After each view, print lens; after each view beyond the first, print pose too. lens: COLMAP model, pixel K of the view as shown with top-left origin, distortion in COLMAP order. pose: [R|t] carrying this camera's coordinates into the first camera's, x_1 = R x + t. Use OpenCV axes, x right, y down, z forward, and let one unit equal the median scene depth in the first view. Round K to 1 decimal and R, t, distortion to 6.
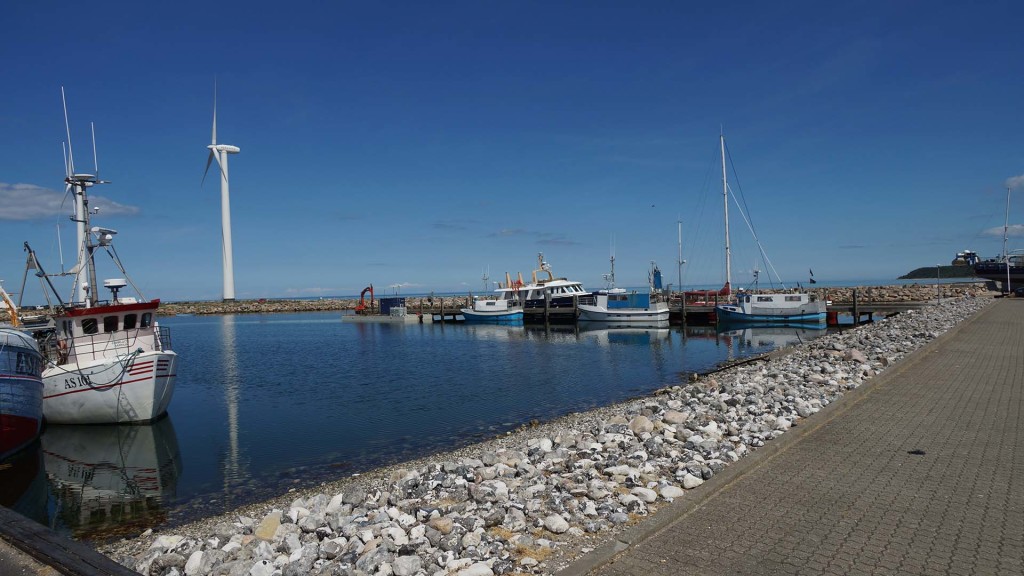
lens RADIAL K [[699.5, 0, 512.0], [0, 699.5, 288.0], [0, 0, 1]] dist [0.001523, -0.000275]
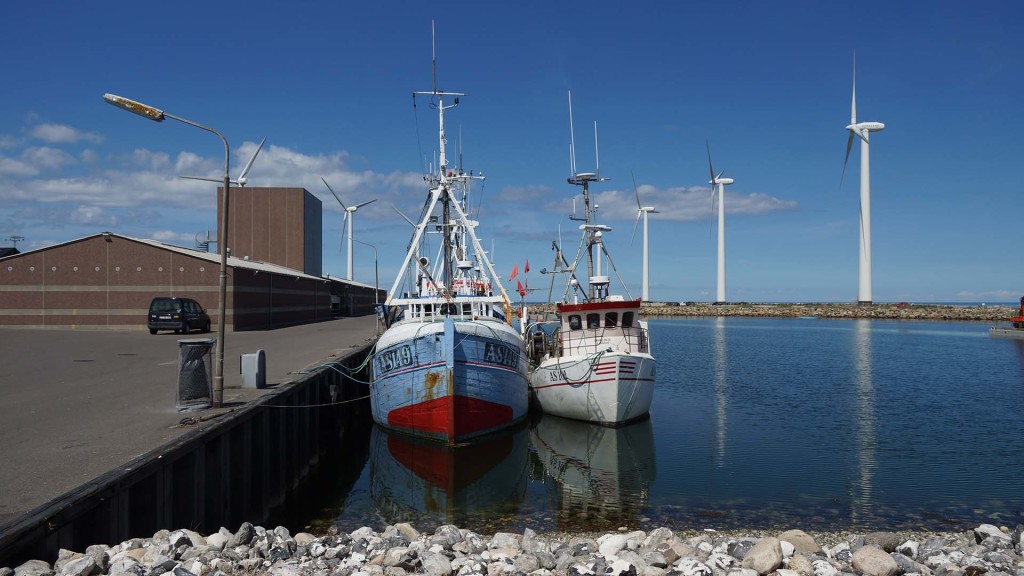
lens RADIAL K [[786.6, 0, 512.0], [0, 786.6, 288.0], [0, 0, 1]] dist [0.038369, 0.001067]
pose [[0.669738, 0.018917, -0.742356, 0.183870], [-0.019259, 0.999782, 0.008102, -0.002983], [0.742348, 0.008870, 0.669956, 0.163954]]
